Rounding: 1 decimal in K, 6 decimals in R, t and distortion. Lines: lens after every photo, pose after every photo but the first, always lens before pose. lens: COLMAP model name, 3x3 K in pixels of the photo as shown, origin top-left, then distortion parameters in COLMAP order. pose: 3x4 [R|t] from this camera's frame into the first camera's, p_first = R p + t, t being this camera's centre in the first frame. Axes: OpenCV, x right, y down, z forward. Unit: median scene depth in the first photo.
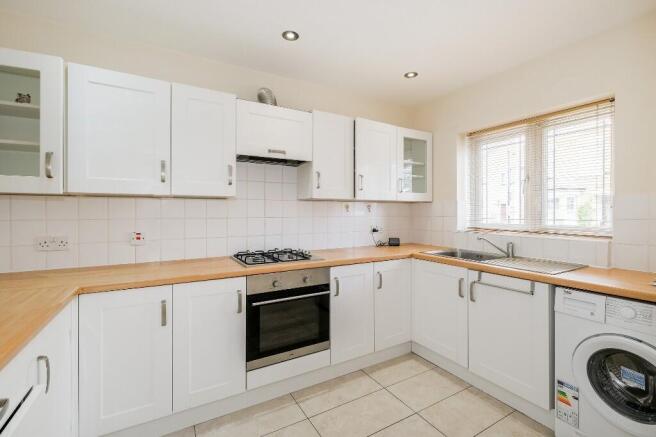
lens RADIAL K [[287.6, 0, 326.6], [0, 287.6, 209.4], [0, 0, 1]] dist [-0.004418, 0.000662]
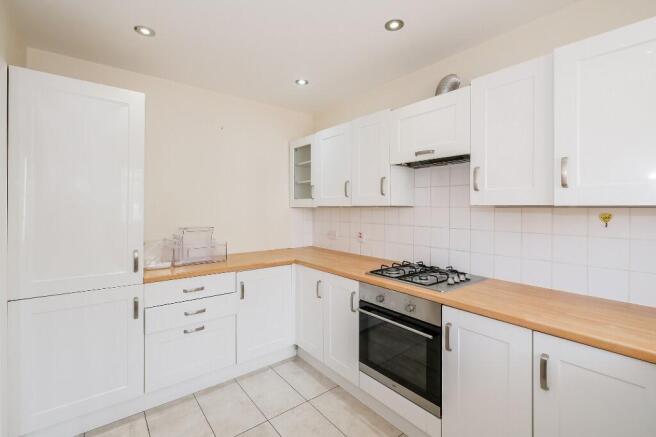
lens RADIAL K [[287.6, 0, 332.2], [0, 287.6, 215.0], [0, 0, 1]] dist [-0.004418, 0.000662]
pose [[0.162238, 0.010048, -0.986700, 0.628798], [-0.006445, 0.999938, 0.009123, -0.020596], [0.986731, 0.004879, 0.162293, 0.595960]]
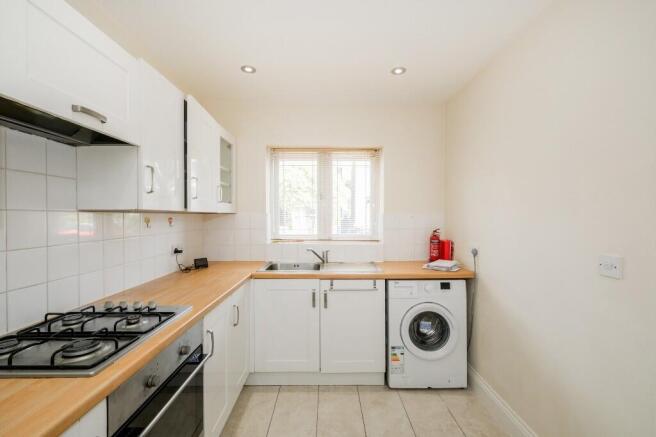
lens RADIAL K [[287.6, 0, 324.7], [0, 287.6, 218.1], [0, 0, 1]] dist [-0.004418, 0.000662]
pose [[0.496804, -0.007030, 0.867834, -0.400875], [-0.004494, 0.999933, 0.010673, -0.031861], [-0.867851, -0.009203, 0.496739, 0.418791]]
